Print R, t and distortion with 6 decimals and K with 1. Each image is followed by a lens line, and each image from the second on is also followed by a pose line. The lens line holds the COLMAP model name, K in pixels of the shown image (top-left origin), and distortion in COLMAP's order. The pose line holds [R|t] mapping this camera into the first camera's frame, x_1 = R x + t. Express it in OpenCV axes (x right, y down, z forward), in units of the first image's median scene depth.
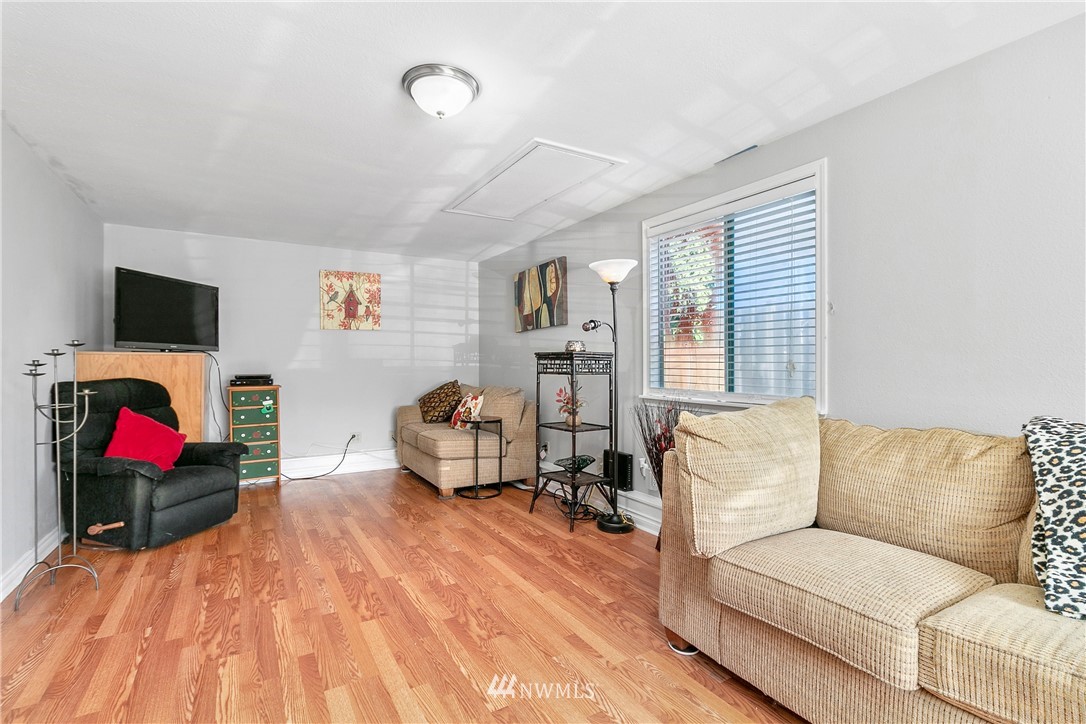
lens RADIAL K [[503.7, 0, 533.8], [0, 503.7, 360.8], [0, 0, 1]] dist [0.002979, 0.000405]
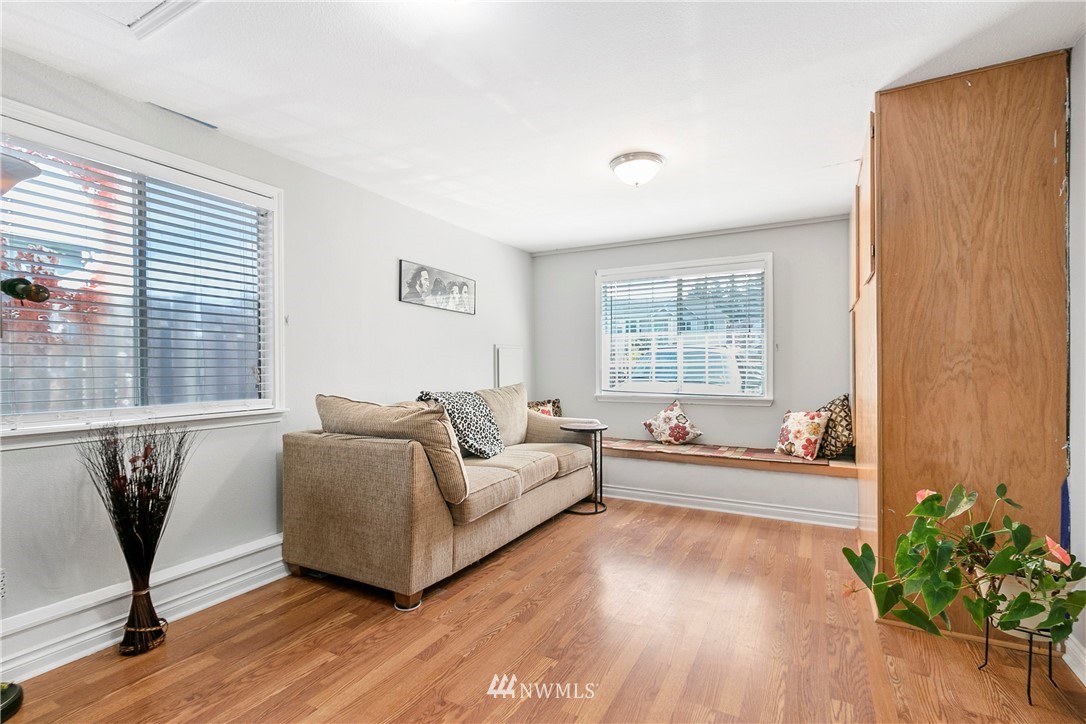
lens RADIAL K [[503.7, 0, 536.1], [0, 503.7, 366.4], [0, 0, 1]] dist [0.002979, 0.000405]
pose [[-0.514296, 0.003422, 0.857606, -0.718231], [0.000703, 0.999993, -0.003569, 0.005669], [-0.857612, -0.001233, -0.514295, 1.106052]]
